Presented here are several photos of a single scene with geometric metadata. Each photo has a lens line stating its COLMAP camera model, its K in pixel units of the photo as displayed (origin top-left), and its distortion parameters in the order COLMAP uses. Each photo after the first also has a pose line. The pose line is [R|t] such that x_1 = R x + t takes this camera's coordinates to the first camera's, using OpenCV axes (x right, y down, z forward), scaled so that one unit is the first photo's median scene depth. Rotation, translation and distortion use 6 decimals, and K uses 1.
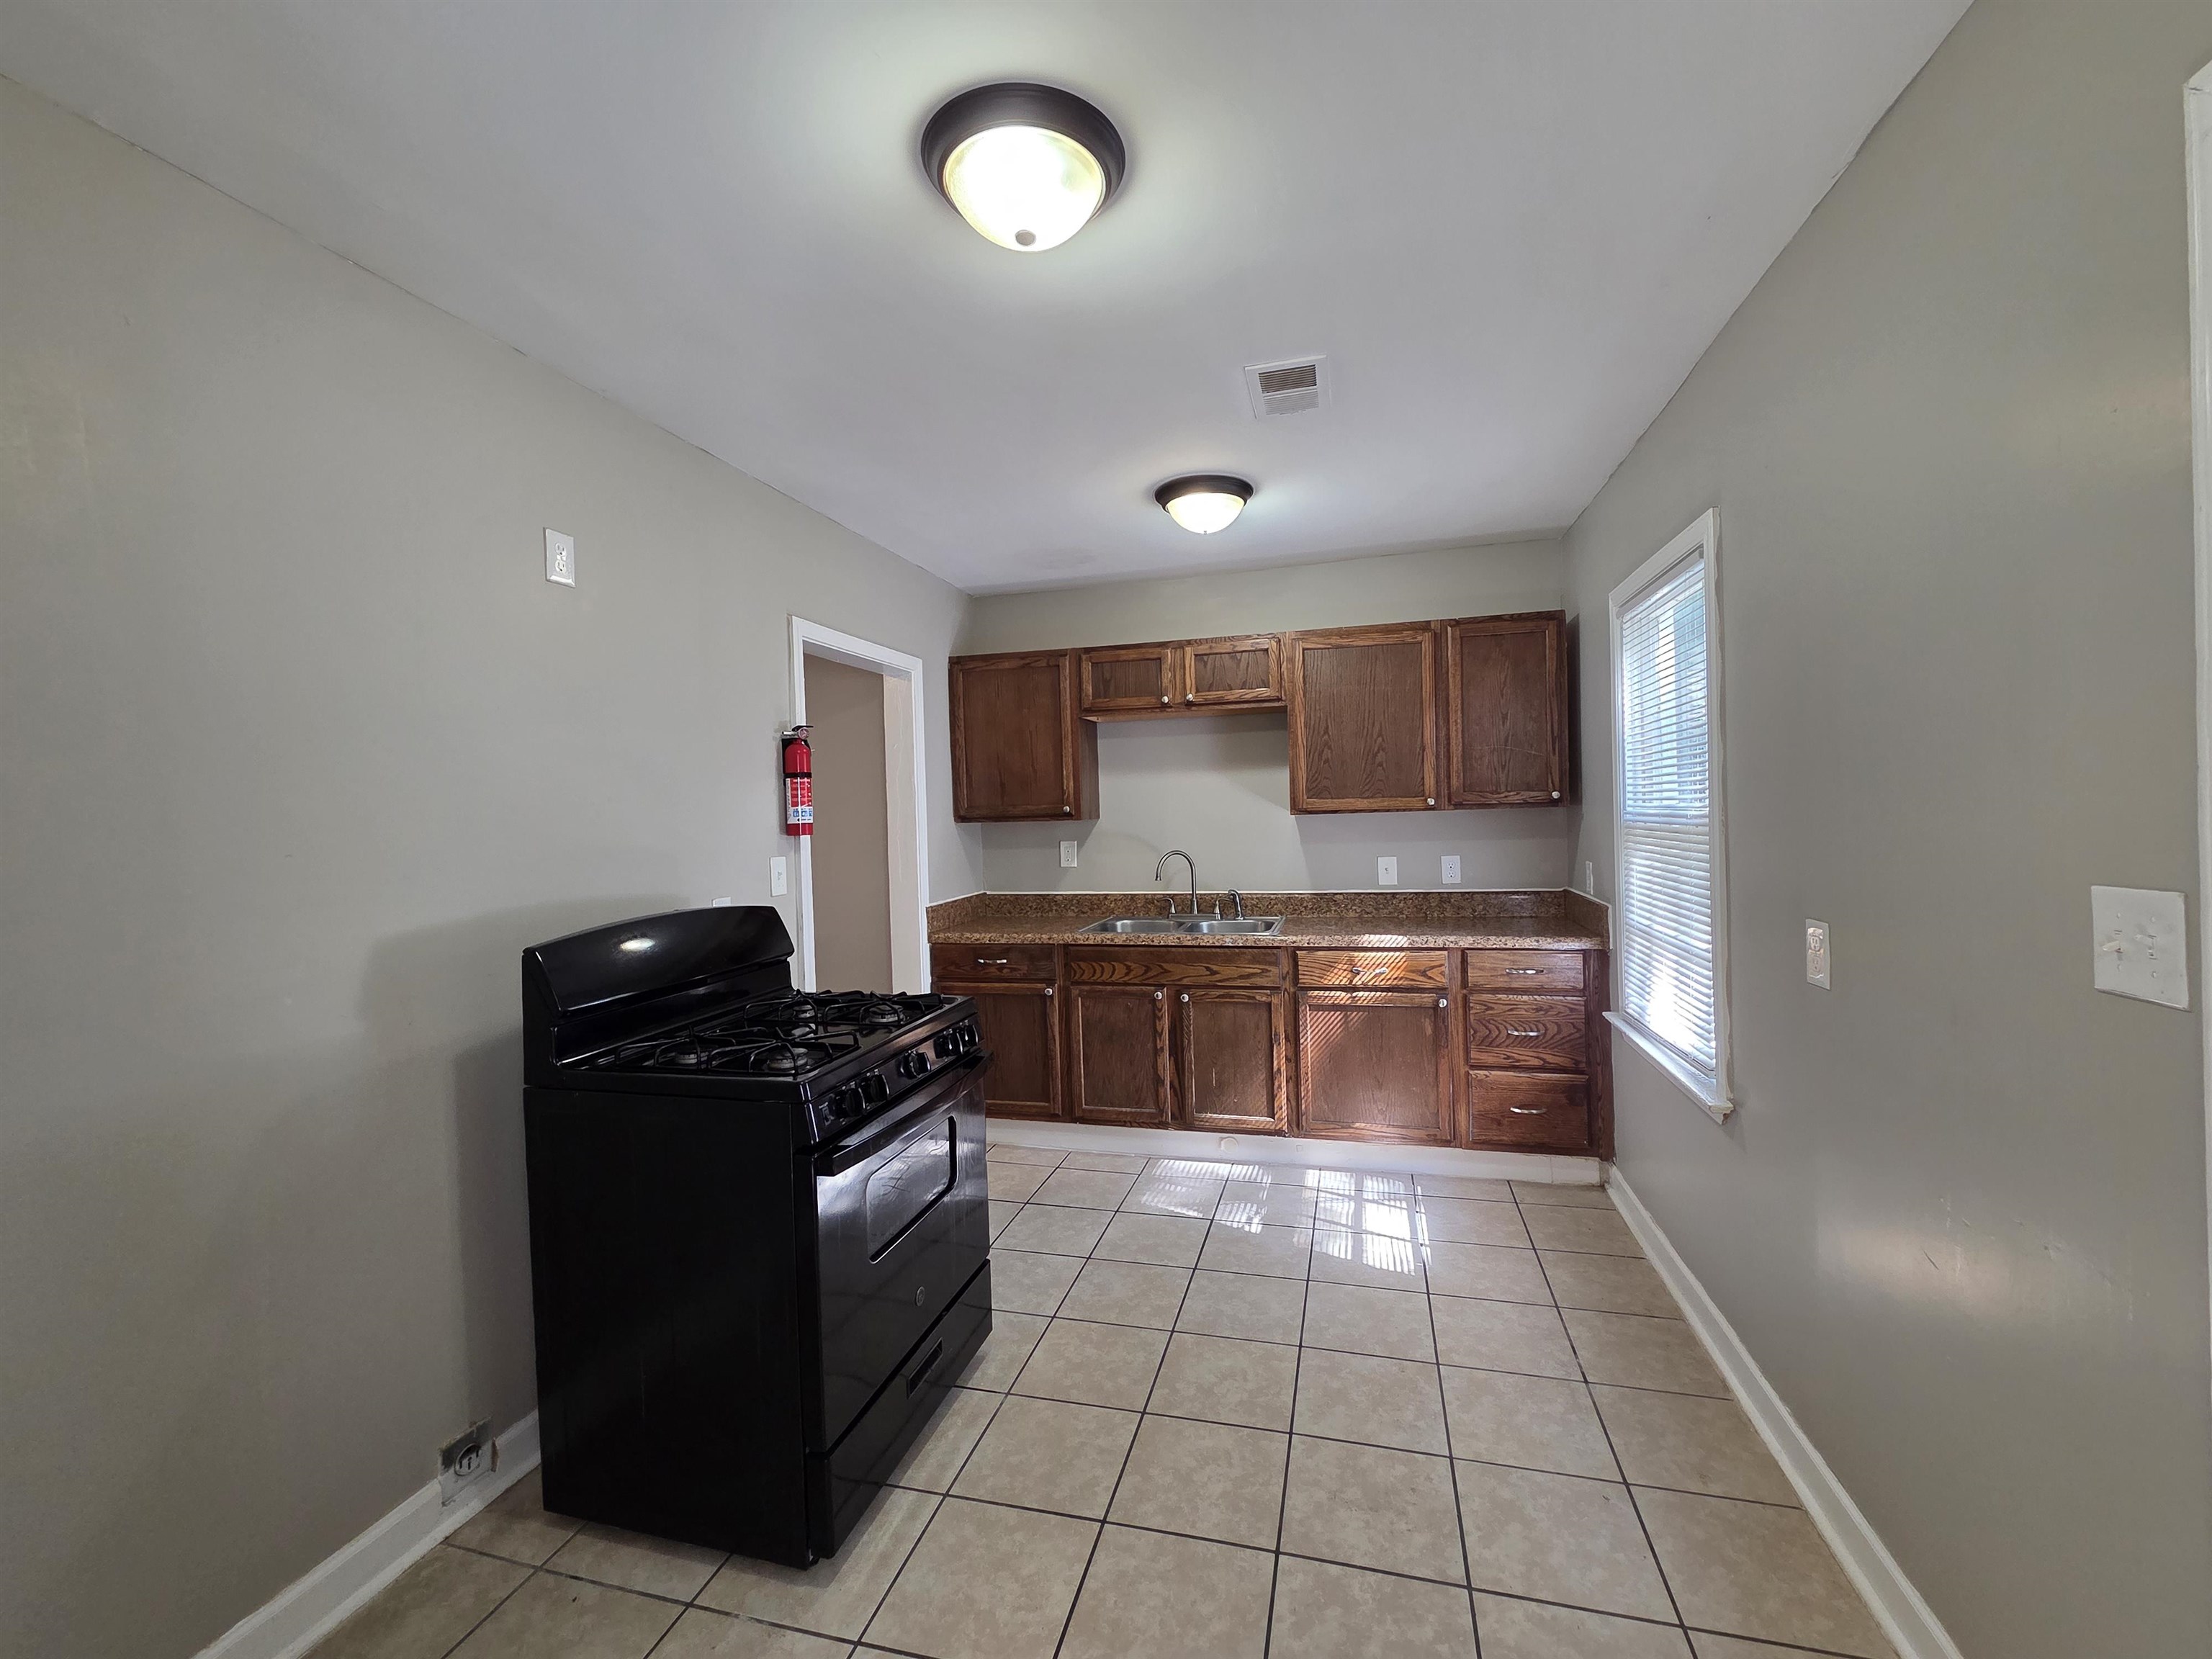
lens RADIAL K [[910.9, 0, 1124.1], [0, 910.9, 825.9], [0, 0, 1]] dist [0.000221, -0.000579]
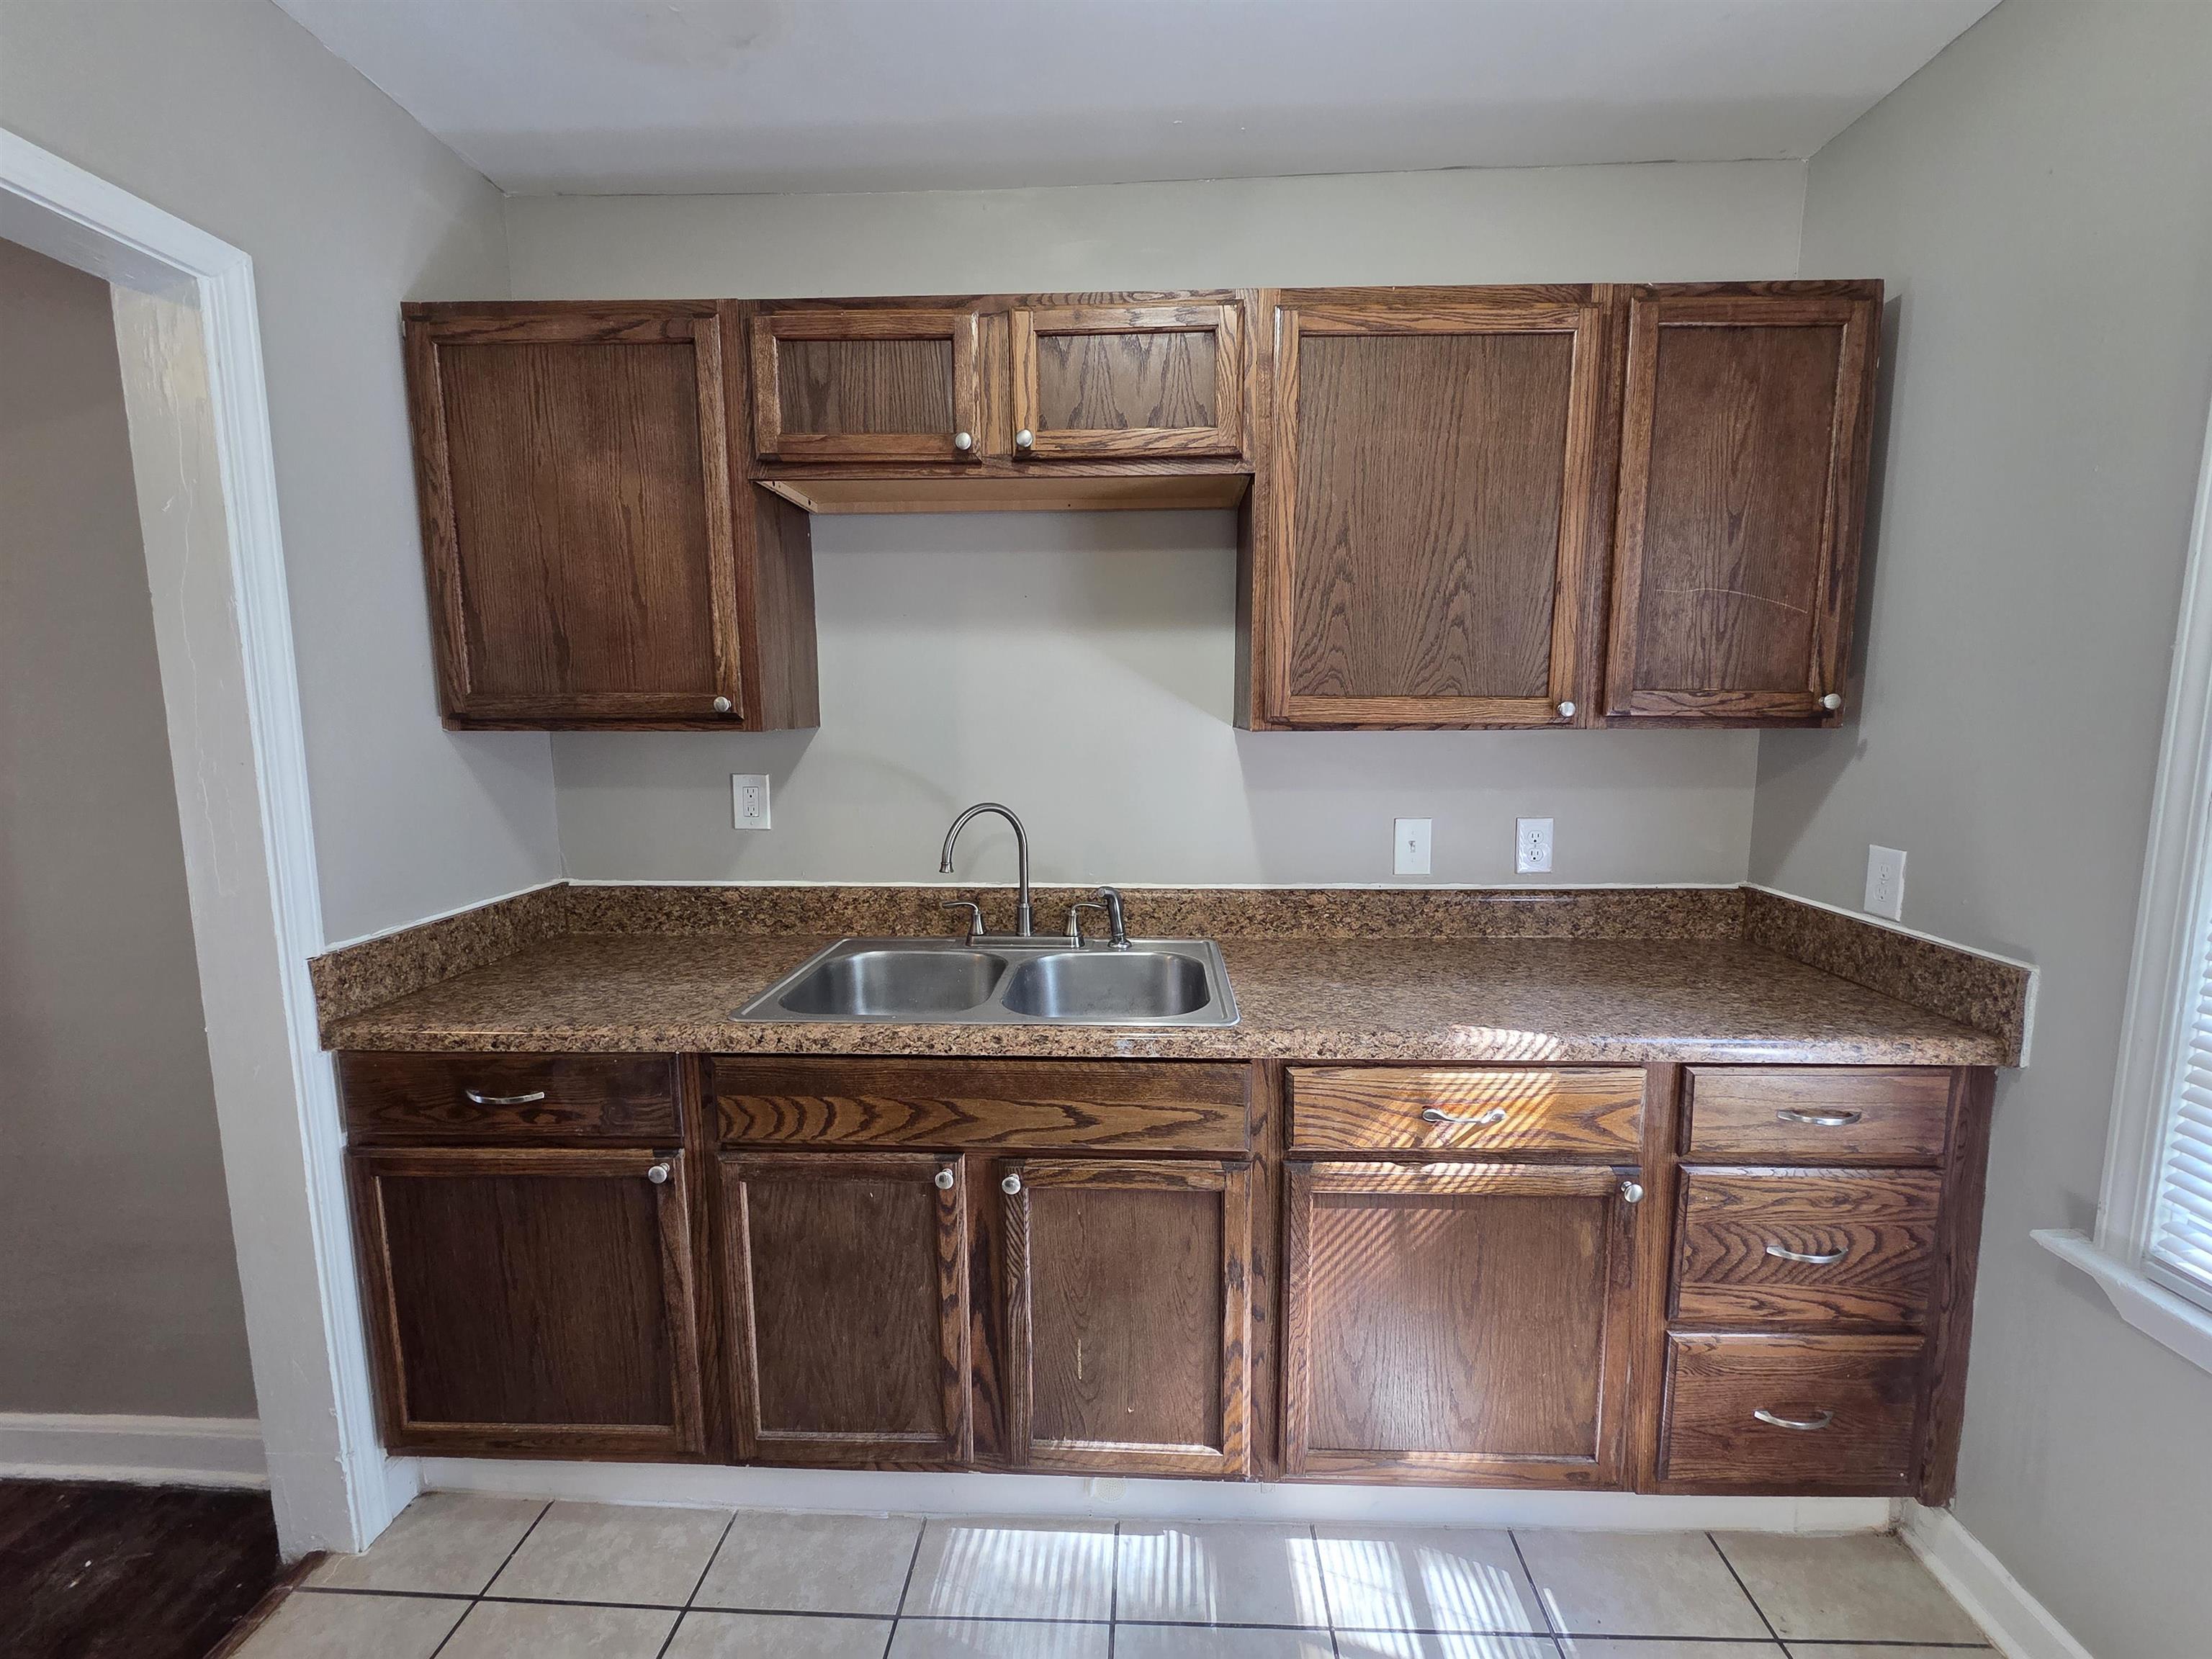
lens RADIAL K [[910.9, 0, 1124.1], [0, 910.9, 825.9], [0, 0, 1]] dist [0.000221, -0.000579]
pose [[0.974907, -0.001340, 0.222610, 0.025367], [-0.021730, 0.994634, 0.101153, -0.010058], [-0.221551, -0.103452, 0.969646, 0.608632]]
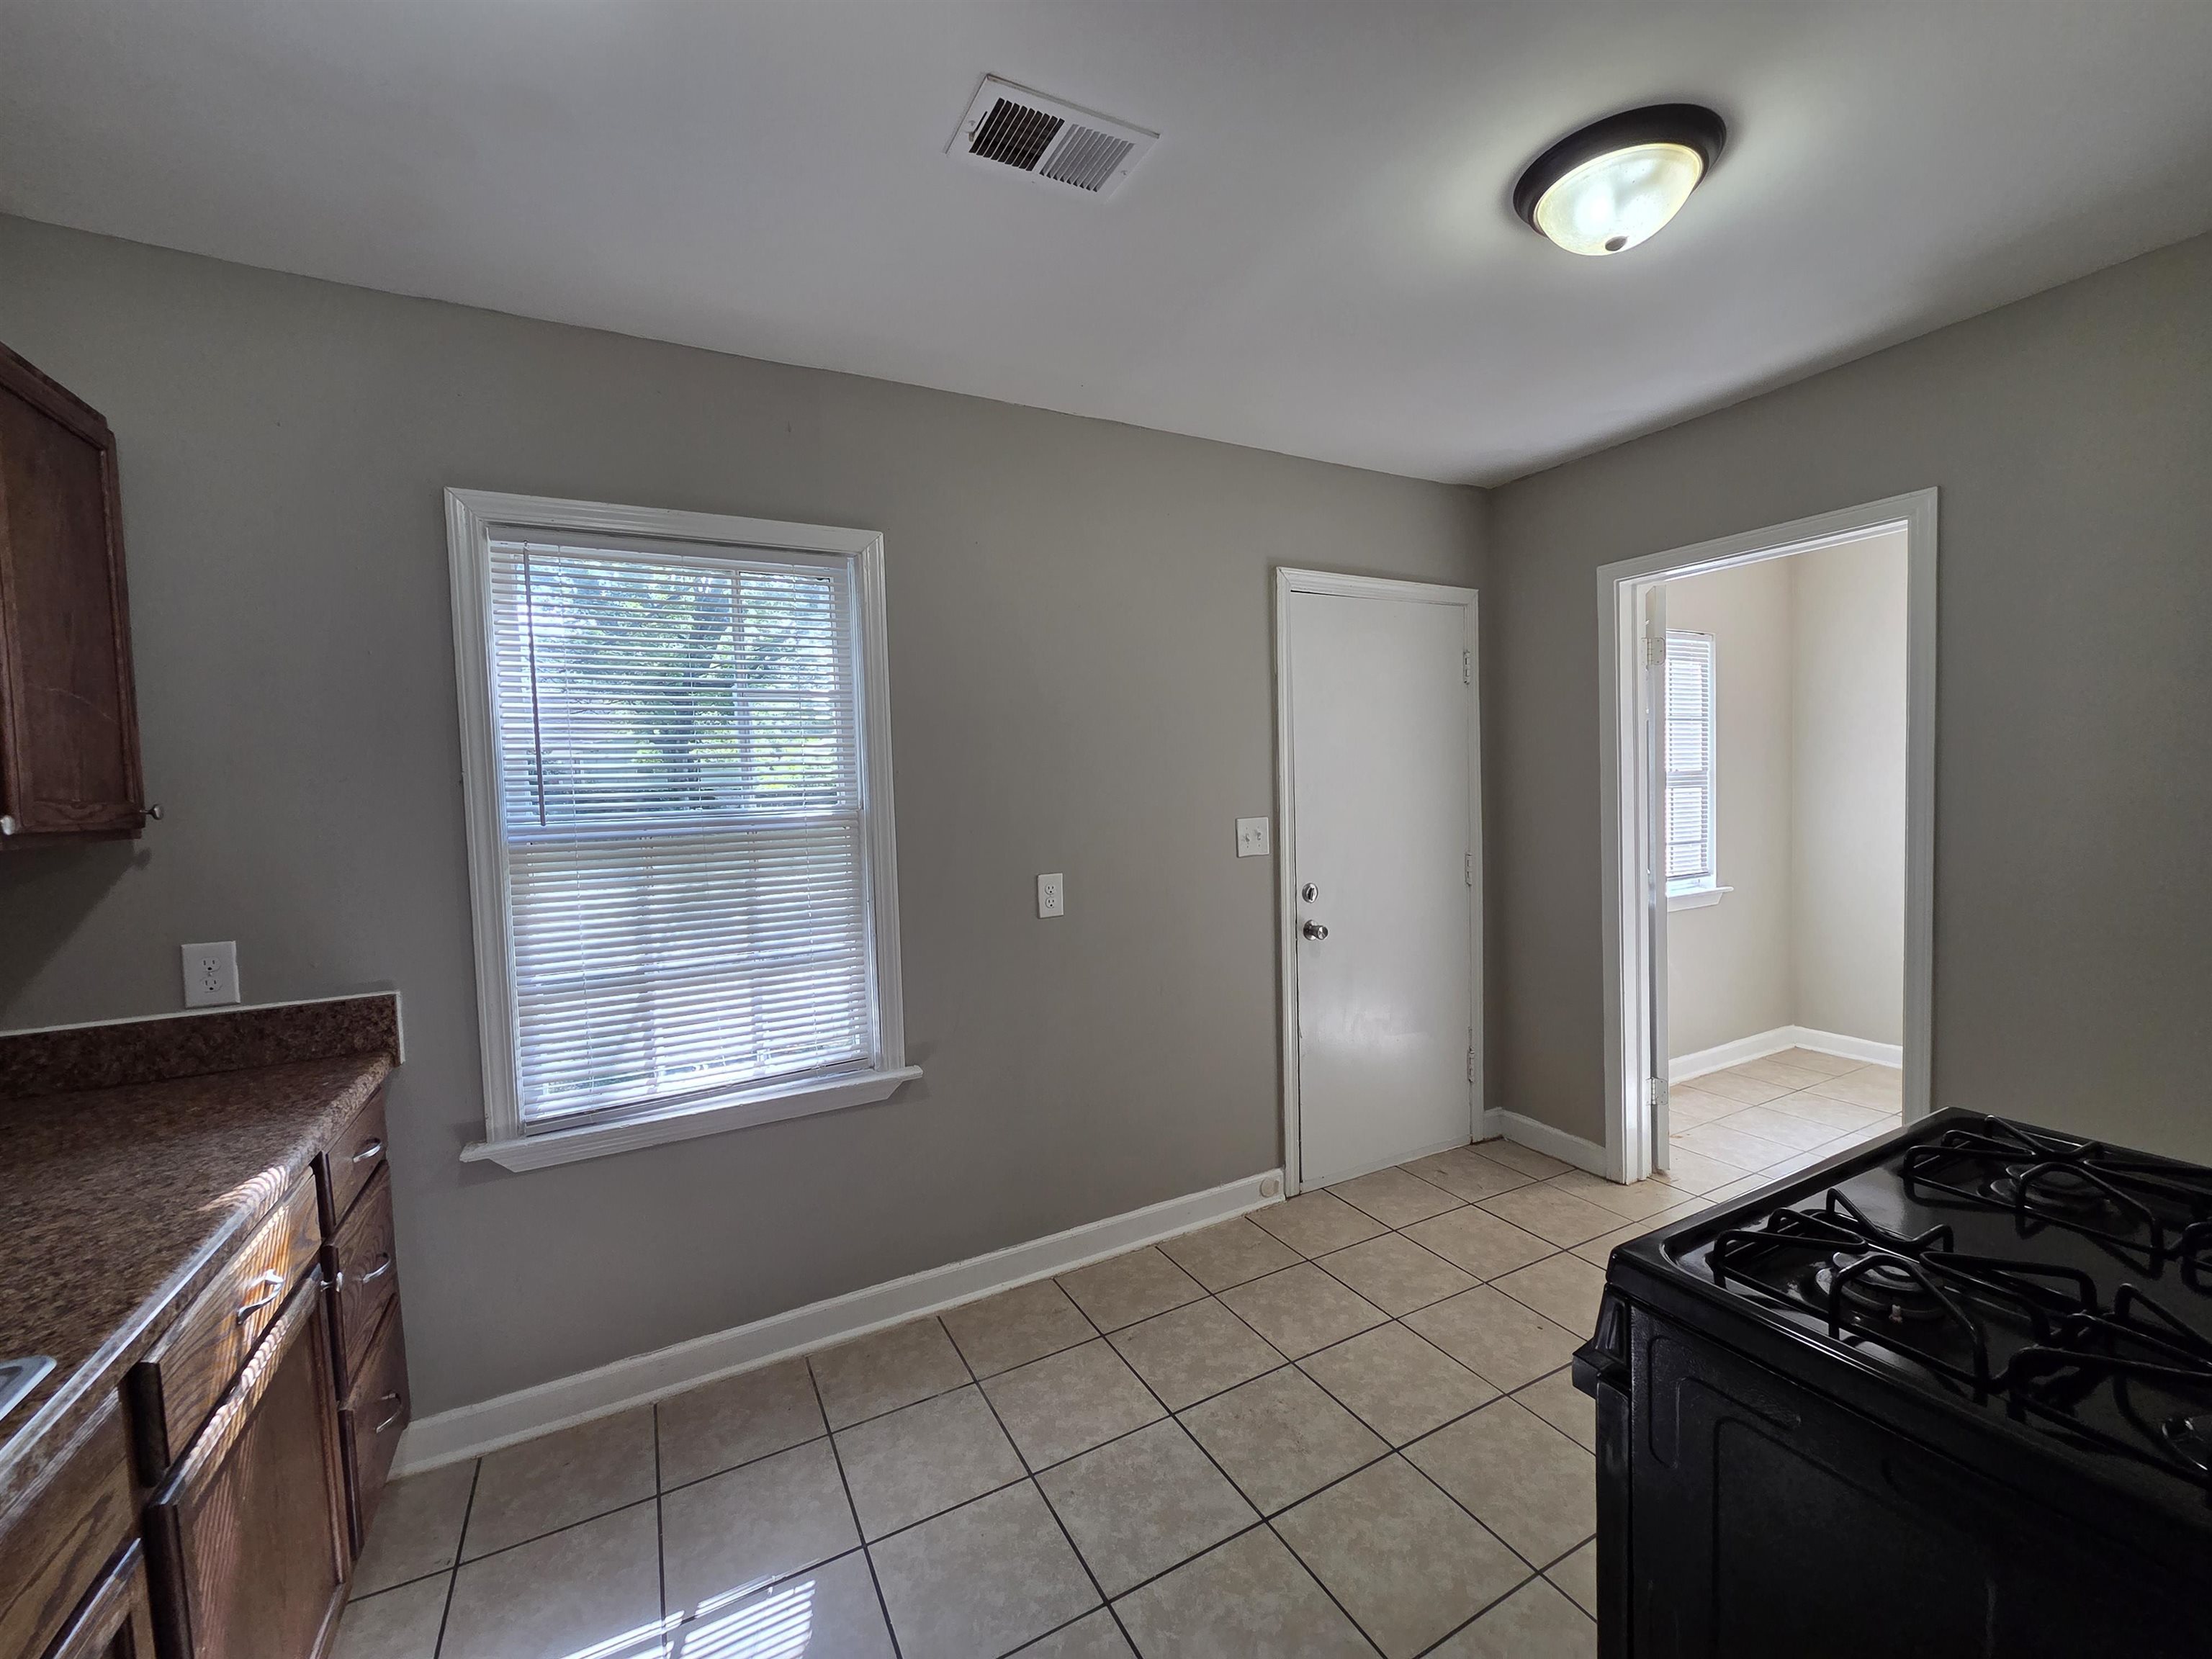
lens RADIAL K [[910.9, 0, 1124.1], [0, 910.9, 825.9], [0, 0, 1]] dist [0.000221, -0.000579]
pose [[-0.684060, 0.014019, 0.729291, -0.202151], [0.064990, 0.997010, 0.041795, -0.013375], [-0.726525, 0.075987, -0.682926, 0.923168]]
